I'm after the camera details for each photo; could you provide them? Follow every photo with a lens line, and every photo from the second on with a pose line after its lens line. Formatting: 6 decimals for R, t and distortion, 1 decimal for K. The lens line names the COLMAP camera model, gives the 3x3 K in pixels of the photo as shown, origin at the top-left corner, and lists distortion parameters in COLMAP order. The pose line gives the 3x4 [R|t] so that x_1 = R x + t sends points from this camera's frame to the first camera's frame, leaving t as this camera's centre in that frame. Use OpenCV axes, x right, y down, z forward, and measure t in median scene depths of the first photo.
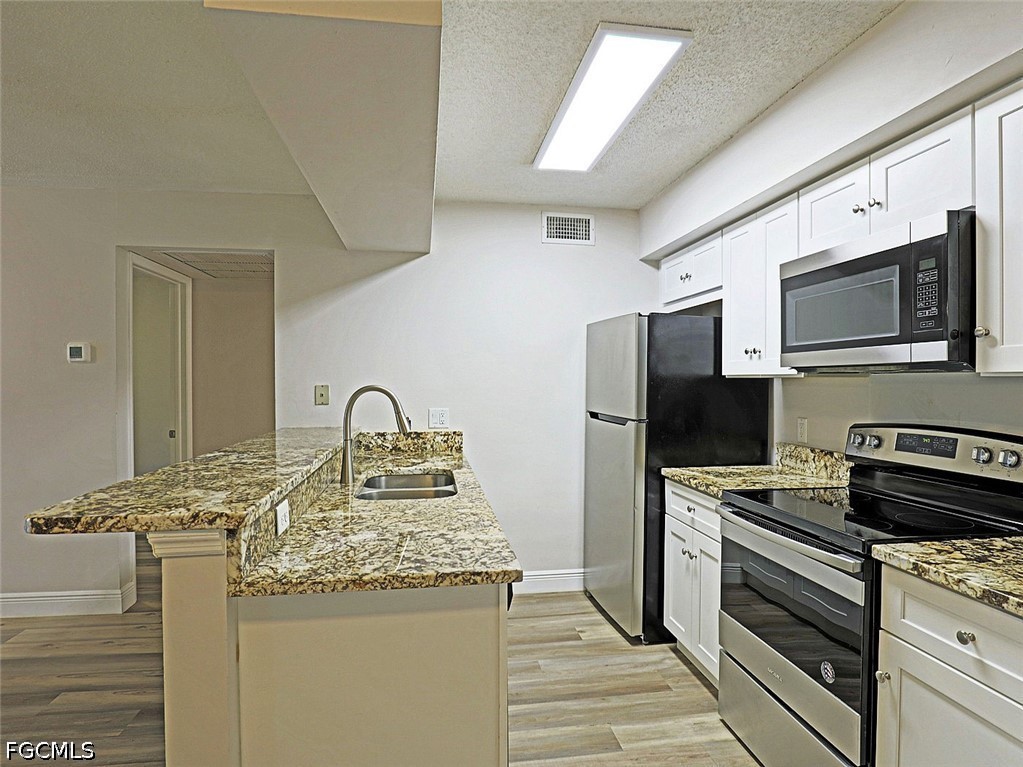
lens RADIAL K [[580.2, 0, 509.3], [0, 580.2, 386.0], [0, 0, 1]] dist [-0.027056, -0.000746]
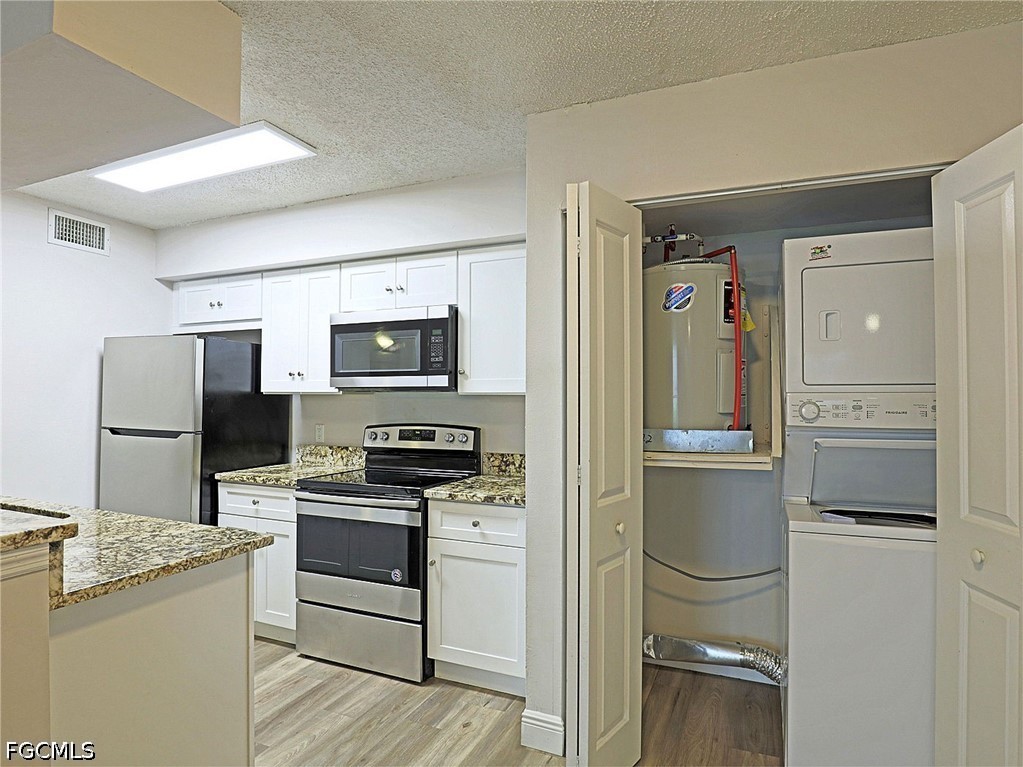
lens RADIAL K [[580.2, 0, 512.1], [0, 580.2, 387.5], [0, 0, 1]] dist [-0.027056, -0.000746]
pose [[0.531359, 0.014720, 0.847019, -0.592184], [0.005871, 0.999761, -0.021057, 0.000724], [-0.847126, 0.016162, 0.531146, -0.145592]]
